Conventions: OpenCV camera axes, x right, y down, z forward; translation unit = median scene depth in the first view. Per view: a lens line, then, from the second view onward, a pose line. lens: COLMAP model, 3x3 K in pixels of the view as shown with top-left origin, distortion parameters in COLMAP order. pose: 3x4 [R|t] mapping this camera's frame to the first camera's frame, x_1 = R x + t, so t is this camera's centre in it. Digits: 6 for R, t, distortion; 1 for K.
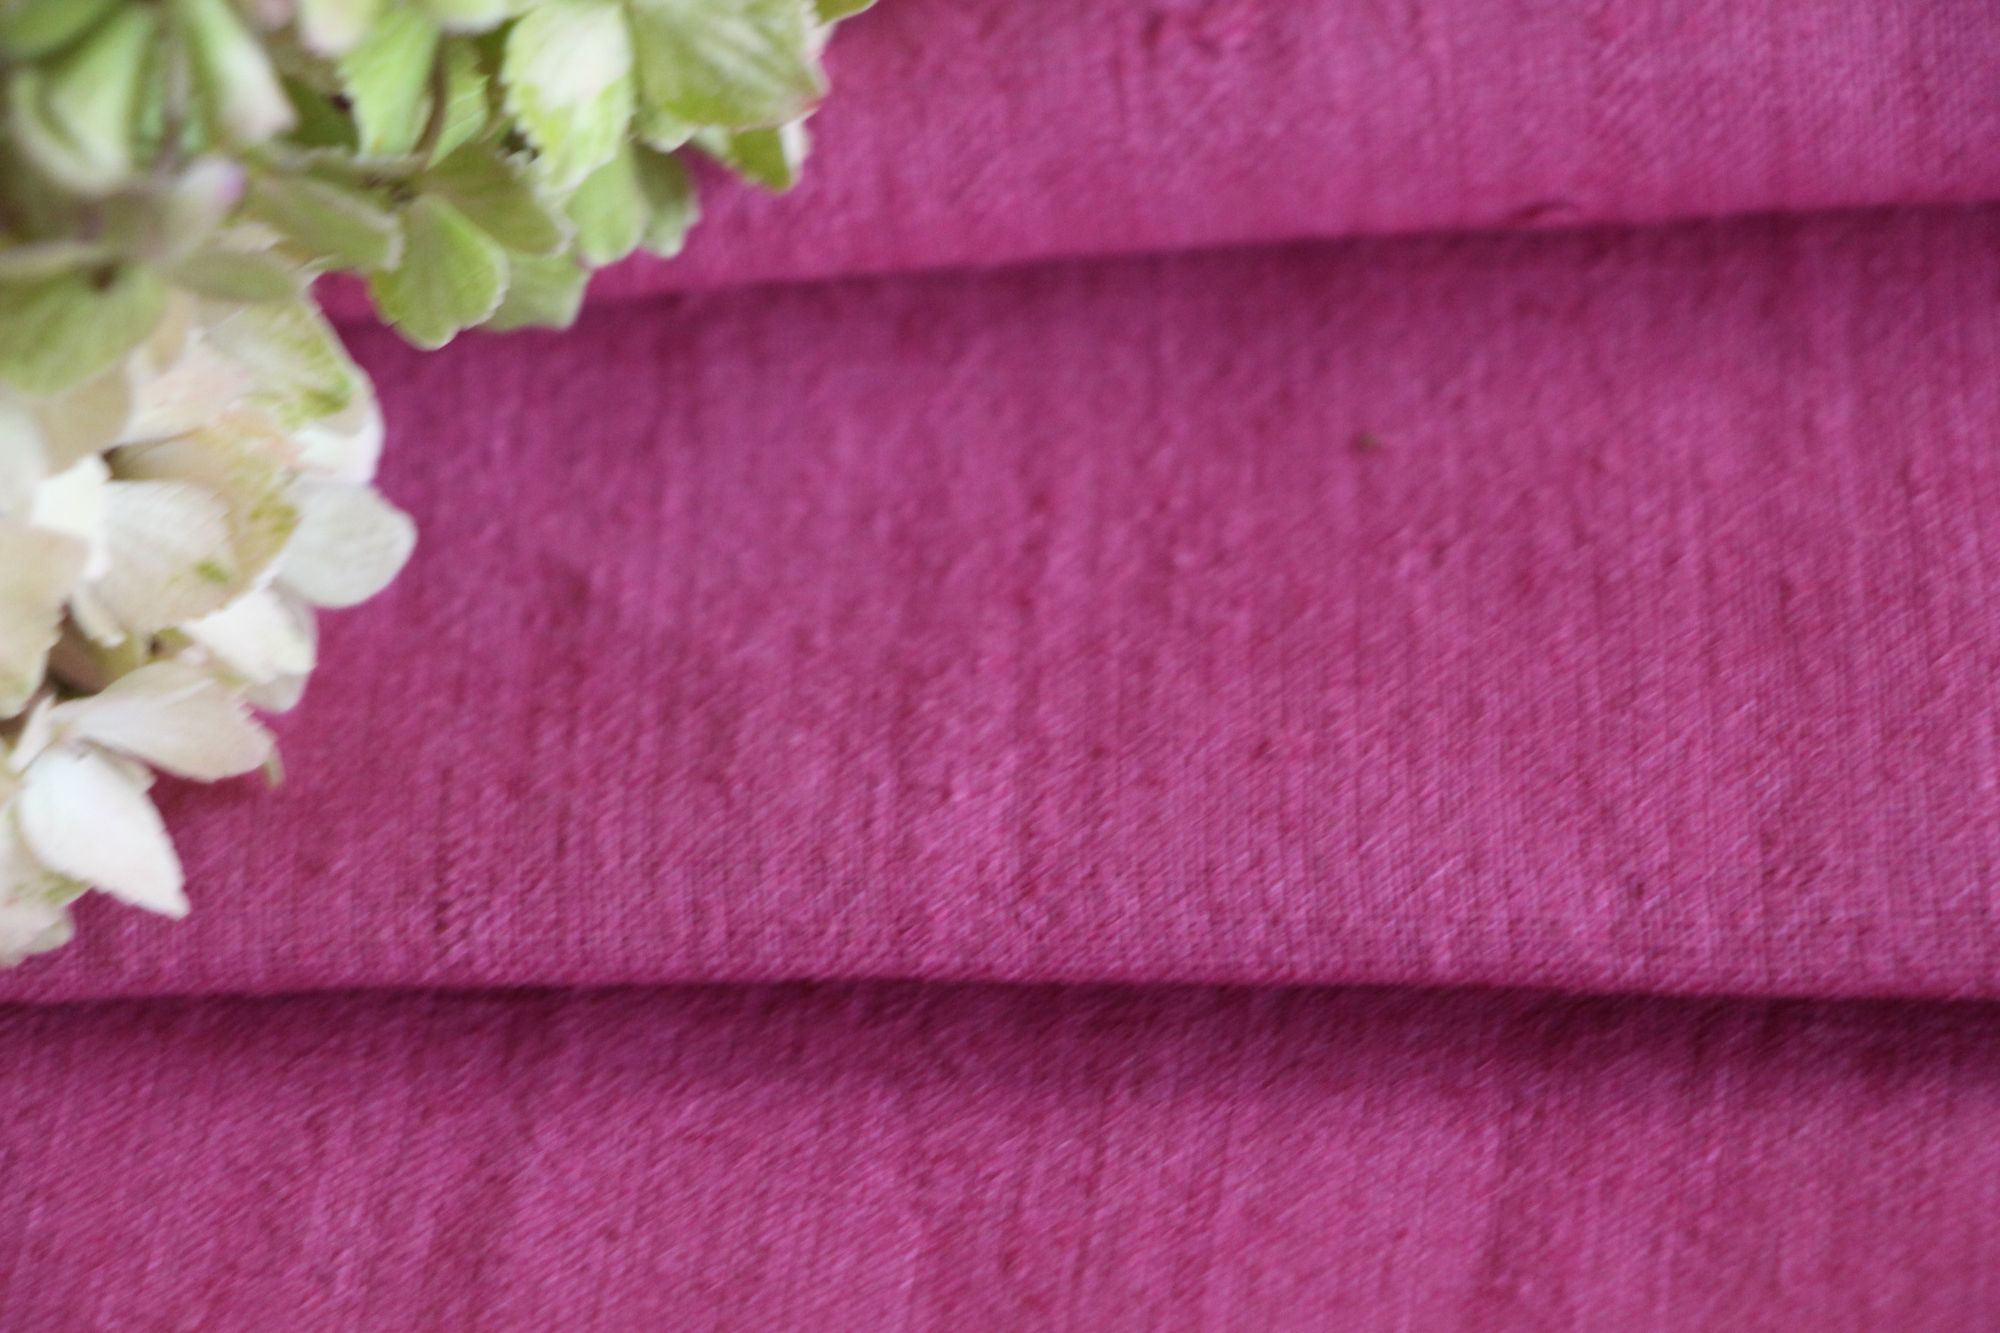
lens RADIAL K [[9464.3, 0, 1053.5], [0, 9464.3, 758.9], [0, 0, 1]] dist [0.343934, 4.791904]
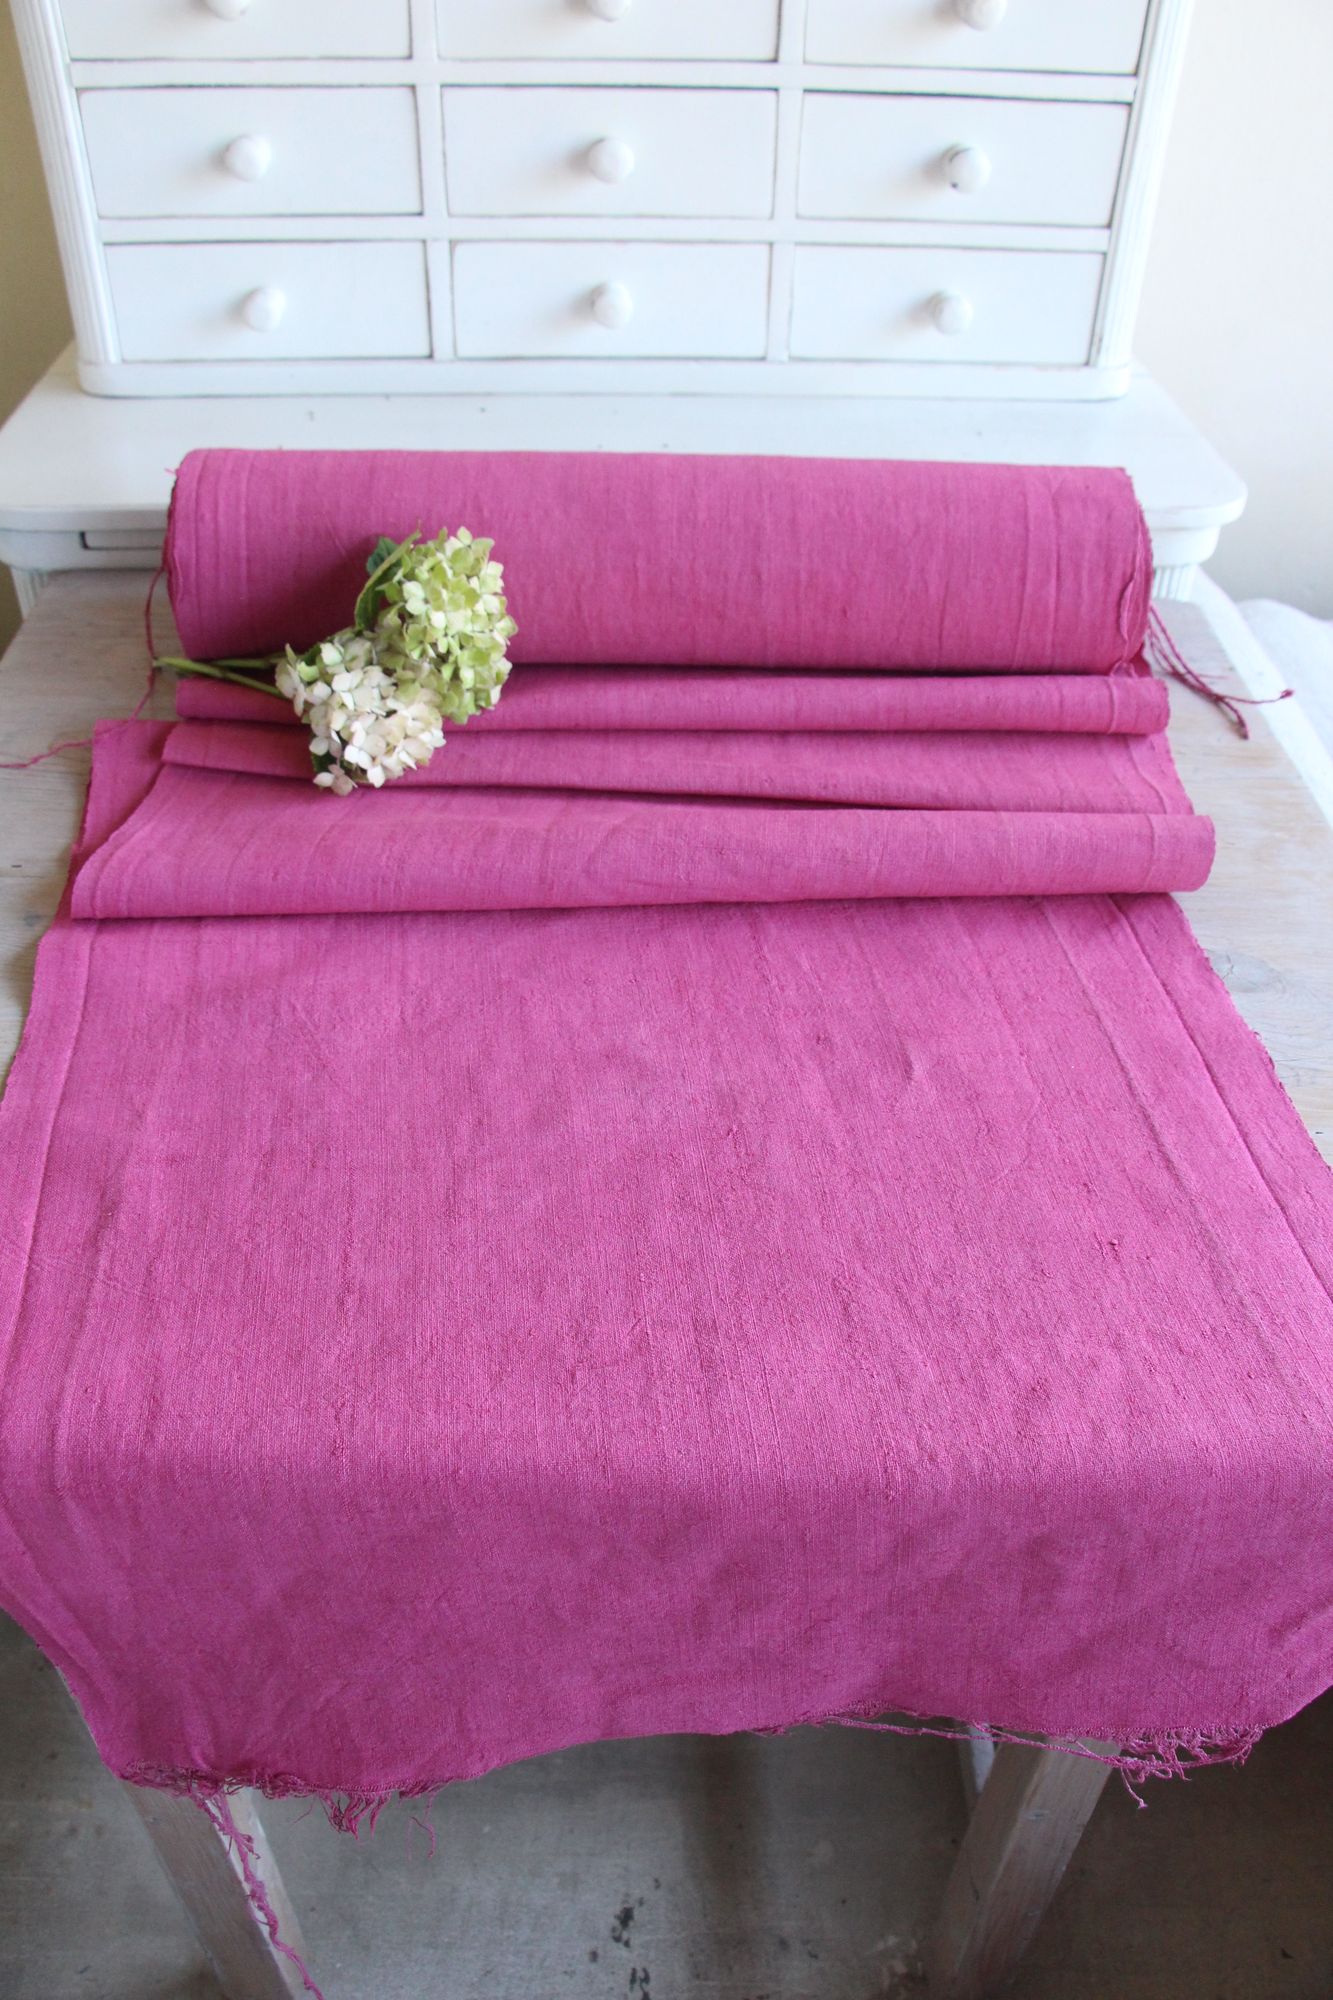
lens RADIAL K [[1643.1, 0, 679.1], [0, 1643.1, 1033.4], [0, 0, 1]] dist [-0.153484, 0.004947]
pose [[0.995842, 0.060271, 0.068306, 0.059338], [-0.044420, 0.975927, -0.213528, 0.549057], [-0.079531, 0.209606, 0.974546, -0.413770]]
